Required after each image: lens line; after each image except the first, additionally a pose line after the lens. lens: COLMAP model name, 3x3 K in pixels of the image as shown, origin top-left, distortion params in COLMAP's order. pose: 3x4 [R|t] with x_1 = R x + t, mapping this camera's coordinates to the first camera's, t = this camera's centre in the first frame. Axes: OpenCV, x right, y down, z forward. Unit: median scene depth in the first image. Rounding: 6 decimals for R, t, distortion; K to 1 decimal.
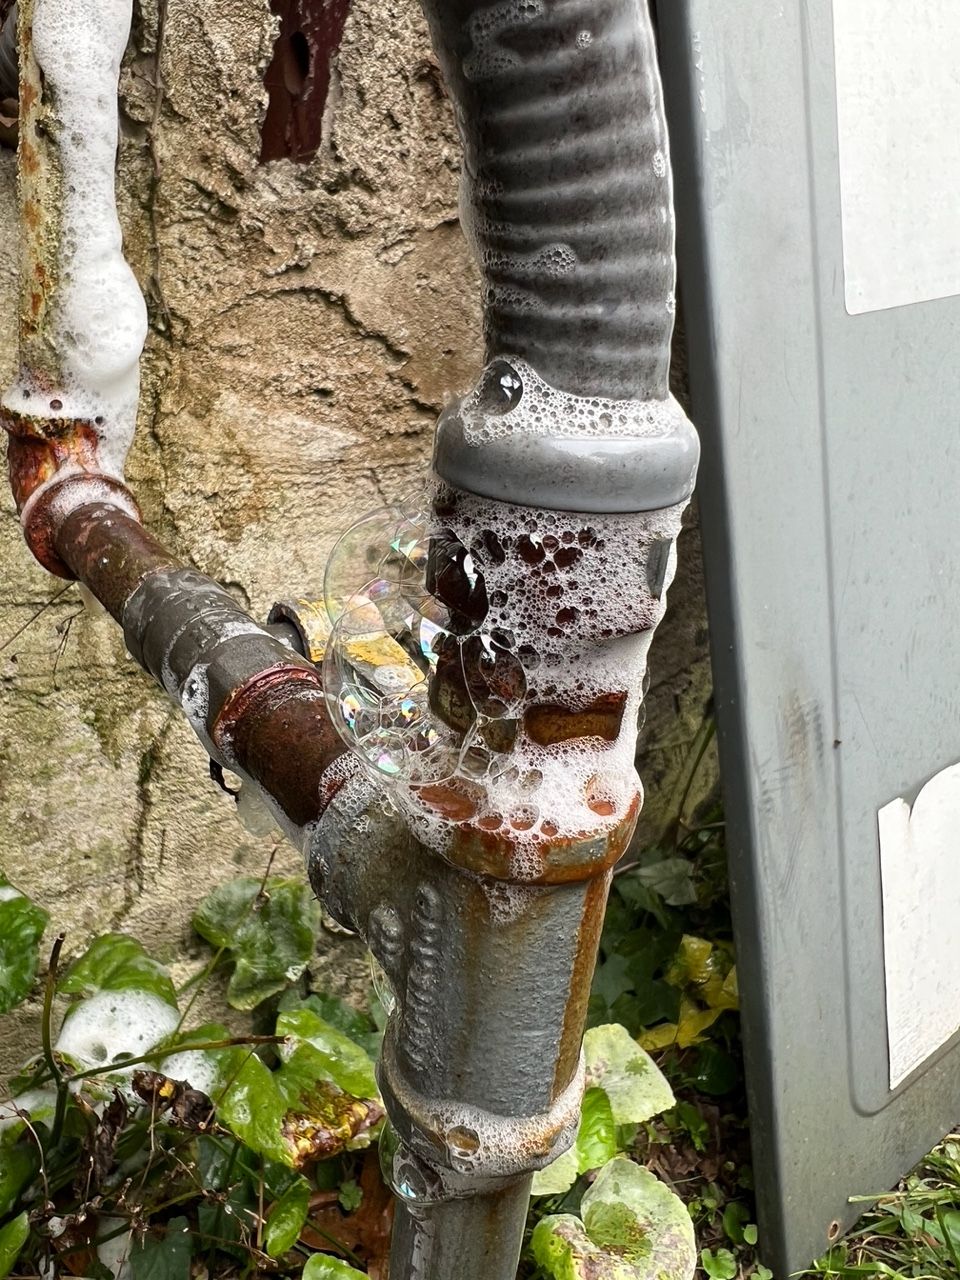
lens RADIAL K [[951.3, 0, 476.4], [0, 951.3, 629.4], [0, 0, 1]] dist [0.013875, -0.042583]
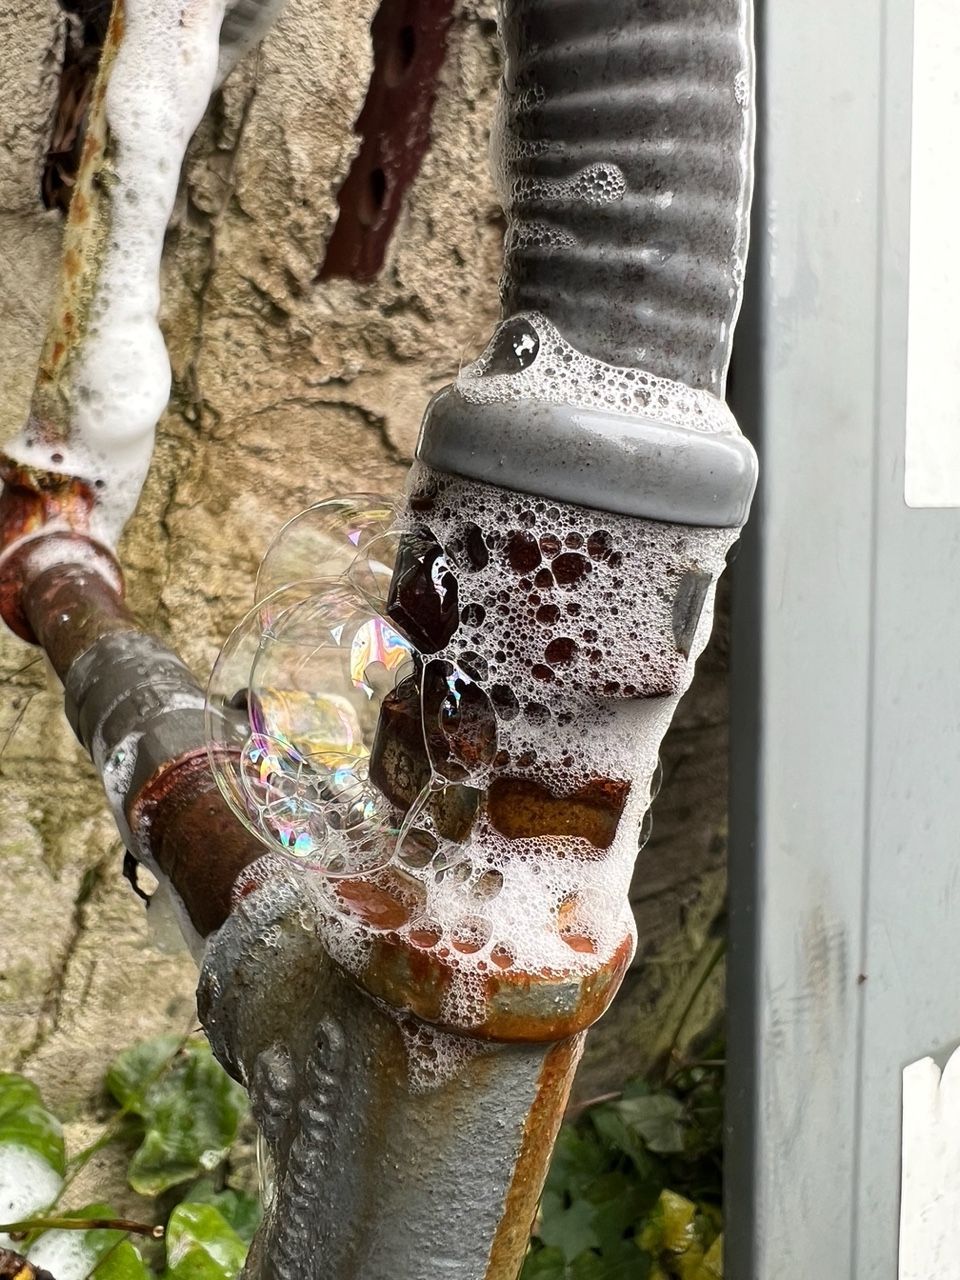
lens RADIAL K [[961.3, 0, 453.8], [0, 961.3, 634.2], [0, 0, 1]] dist [-0.000460, -0.018711]
pose [[0.989226, 0.135694, -0.054952, 0.023510], [-0.143708, 0.971676, -0.187599, 0.056966], [0.027939, 0.193475, 0.980707, 0.116443]]
